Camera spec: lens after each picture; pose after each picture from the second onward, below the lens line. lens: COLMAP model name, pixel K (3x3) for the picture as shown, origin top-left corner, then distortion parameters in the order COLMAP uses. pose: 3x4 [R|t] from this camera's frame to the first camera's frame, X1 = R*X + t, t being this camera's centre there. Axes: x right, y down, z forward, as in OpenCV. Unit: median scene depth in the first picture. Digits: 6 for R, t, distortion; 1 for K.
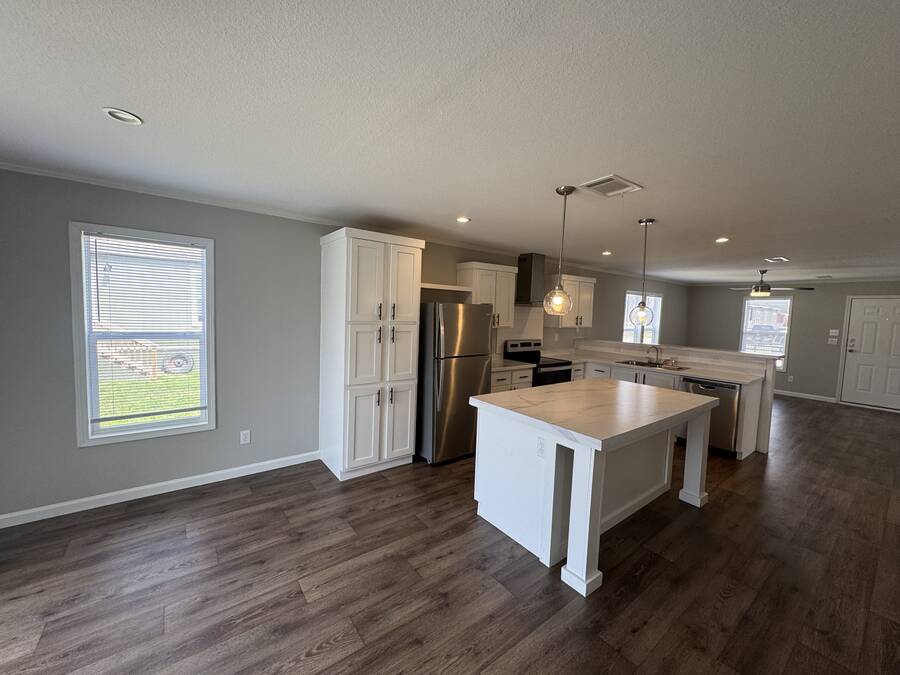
lens RADIAL K [[358.9, 0, 451.6], [0, 358.9, 334.9], [0, 0, 1]] dist [-0.000999, 0.000032]
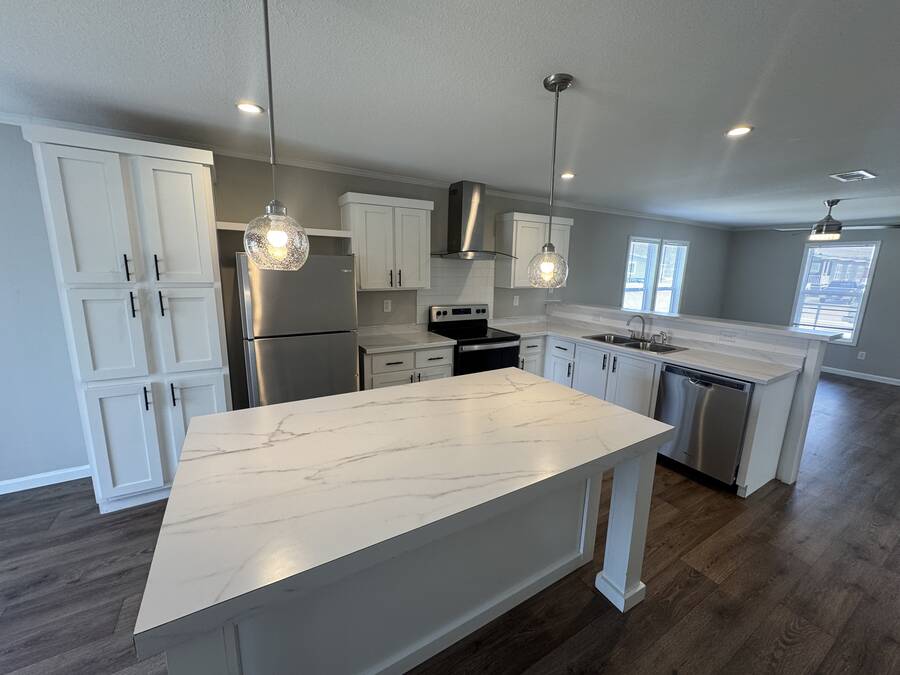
lens RADIAL K [[358.9, 0, 453.3], [0, 358.9, 334.4], [0, 0, 1]] dist [-0.000999, 0.000032]
pose [[0.993702, 0.010647, -0.111545, 0.334739], [0.002338, 0.993288, 0.115640, -0.014579], [0.112028, -0.115173, 0.987008, 0.319530]]
